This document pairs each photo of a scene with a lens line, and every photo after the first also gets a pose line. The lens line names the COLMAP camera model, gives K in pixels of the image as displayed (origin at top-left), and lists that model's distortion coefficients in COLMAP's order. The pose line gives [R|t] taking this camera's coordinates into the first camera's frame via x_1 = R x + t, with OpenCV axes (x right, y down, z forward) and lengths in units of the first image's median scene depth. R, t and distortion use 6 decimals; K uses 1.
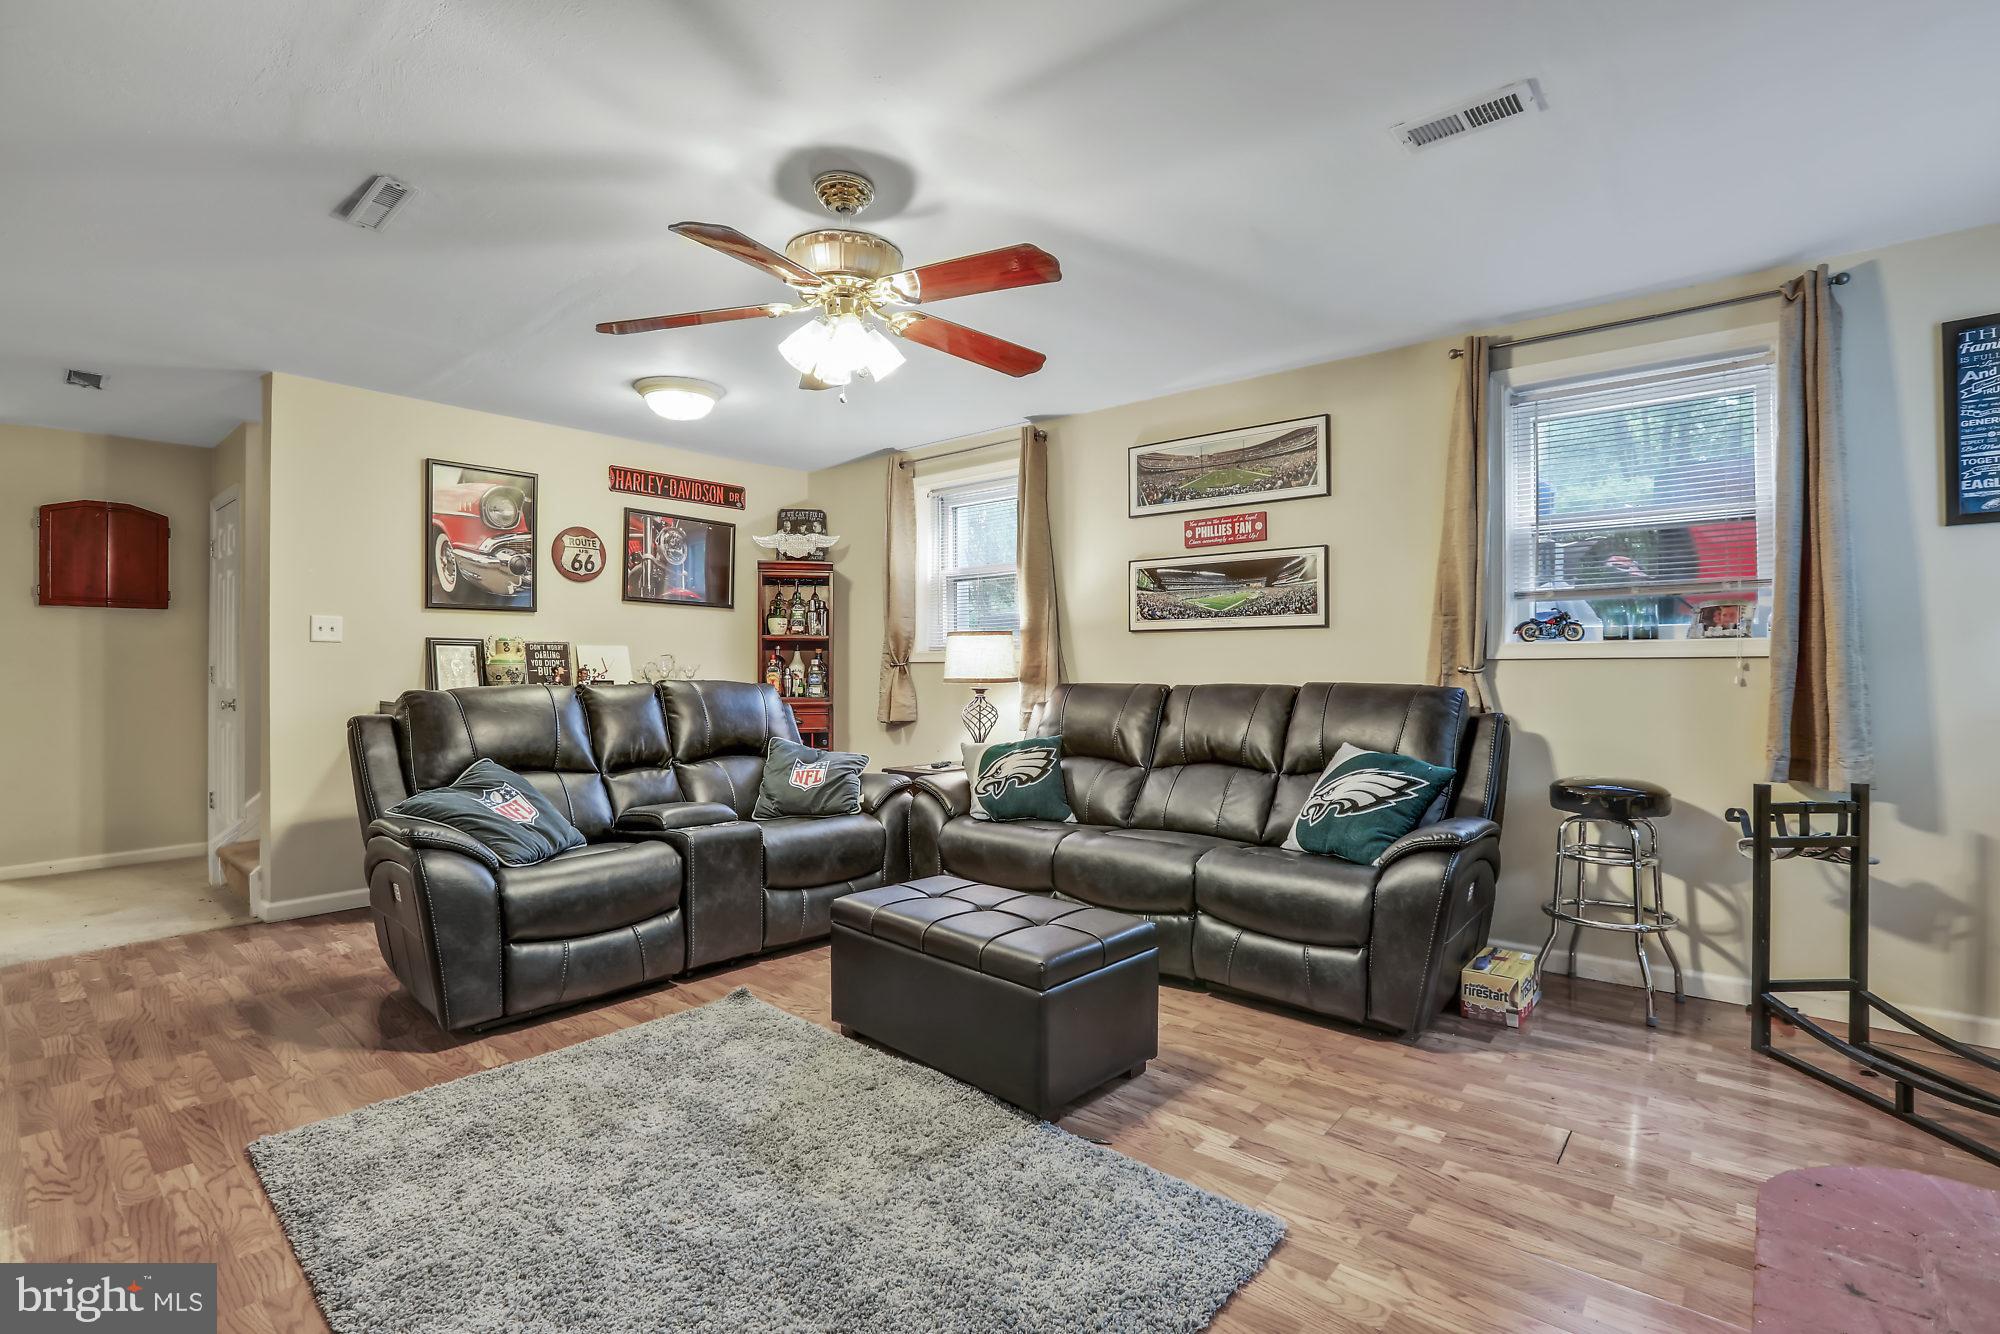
lens RADIAL K [[943.9, 0, 1018.7], [0, 943.9, 664.3], [0, 0, 1]] dist [-0.062000, 0.023579]
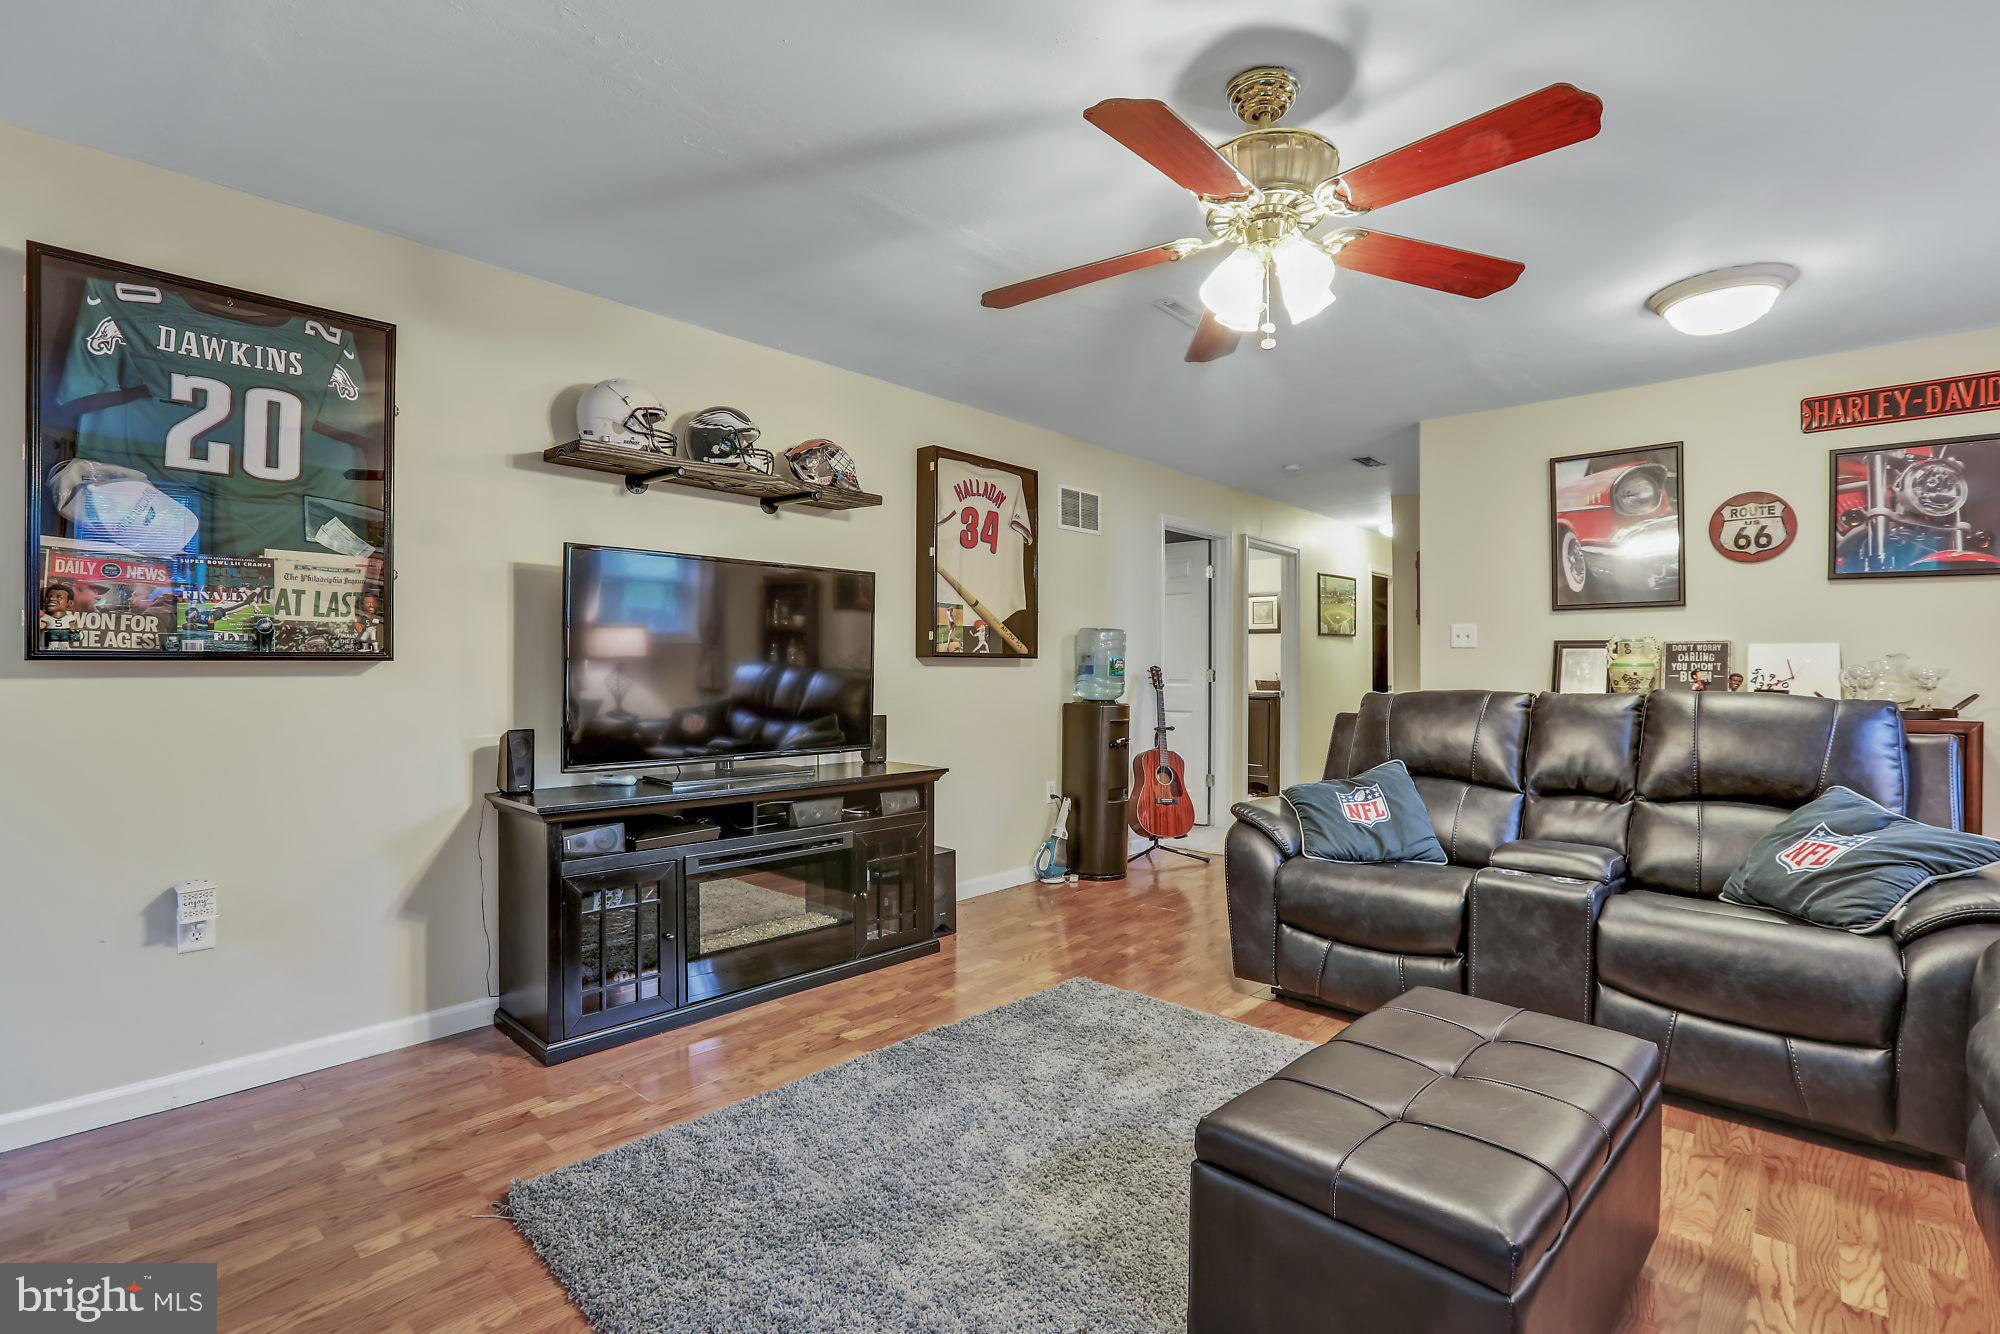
lens RADIAL K [[943.9, 0, 1018.7], [0, 943.9, 664.3], [0, 0, 1]] dist [-0.062000, 0.023579]
pose [[-0.063338, -0.003123, -0.997987, 0.364370], [0.000355, 0.999995, -0.003152, -0.001276], [0.997992, -0.000554, -0.063336, 0.479199]]
